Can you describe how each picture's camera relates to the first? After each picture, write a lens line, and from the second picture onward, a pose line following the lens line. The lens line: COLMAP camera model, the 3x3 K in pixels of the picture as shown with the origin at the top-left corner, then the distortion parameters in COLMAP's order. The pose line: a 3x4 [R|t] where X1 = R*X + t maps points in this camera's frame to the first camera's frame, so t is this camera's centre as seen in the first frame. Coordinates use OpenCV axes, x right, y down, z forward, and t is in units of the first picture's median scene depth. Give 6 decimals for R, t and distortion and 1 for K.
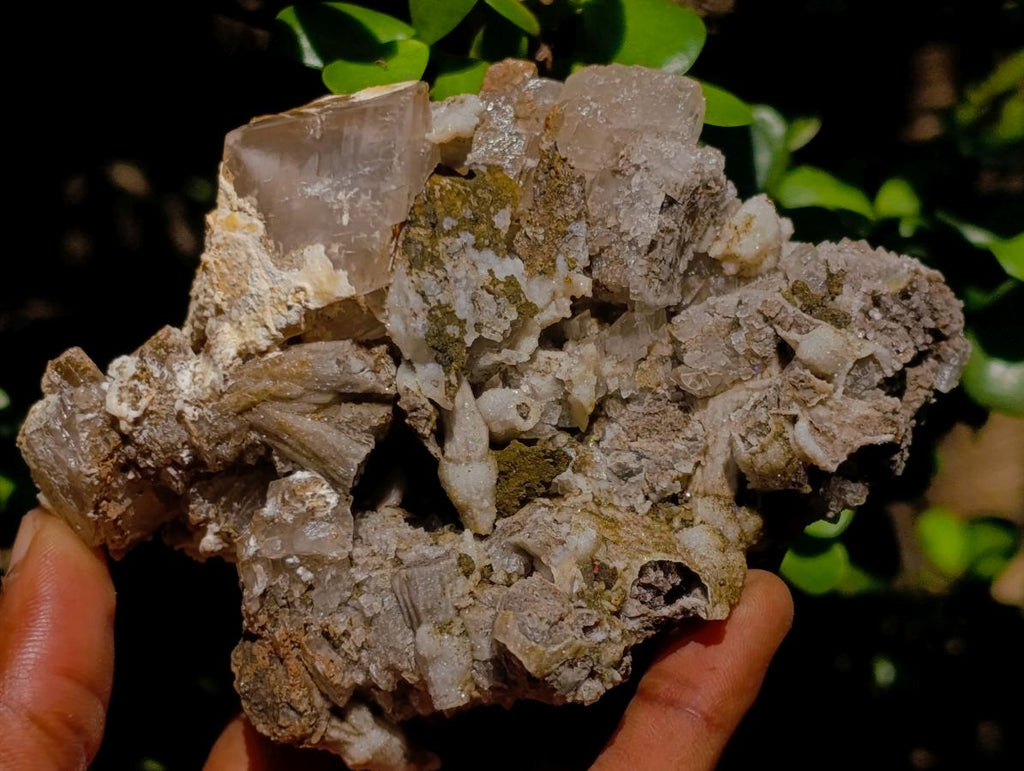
lens RADIAL K [[2866.0, 0, 512.0], [0, 2866.0, 385.5], [0, 0, 1]] dist [0.270730, -0.209054]
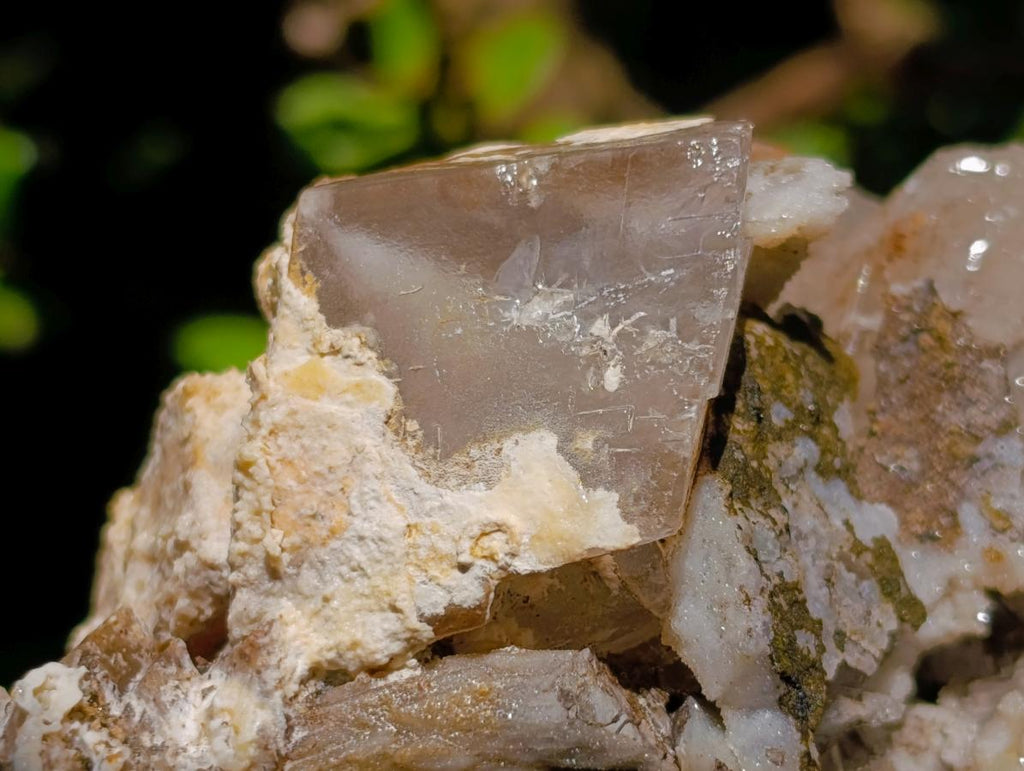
lens RADIAL K [[2866.0, 0, 512.0], [0, 2866.0, 385.5], [0, 0, 1]] dist [0.270730, -0.209054]
pose [[0.962992, 0.080658, 0.257178, -0.184987], [-0.041136, 0.986978, -0.155509, 0.013559], [-0.266372, 0.139175, 0.953769, 0.563661]]
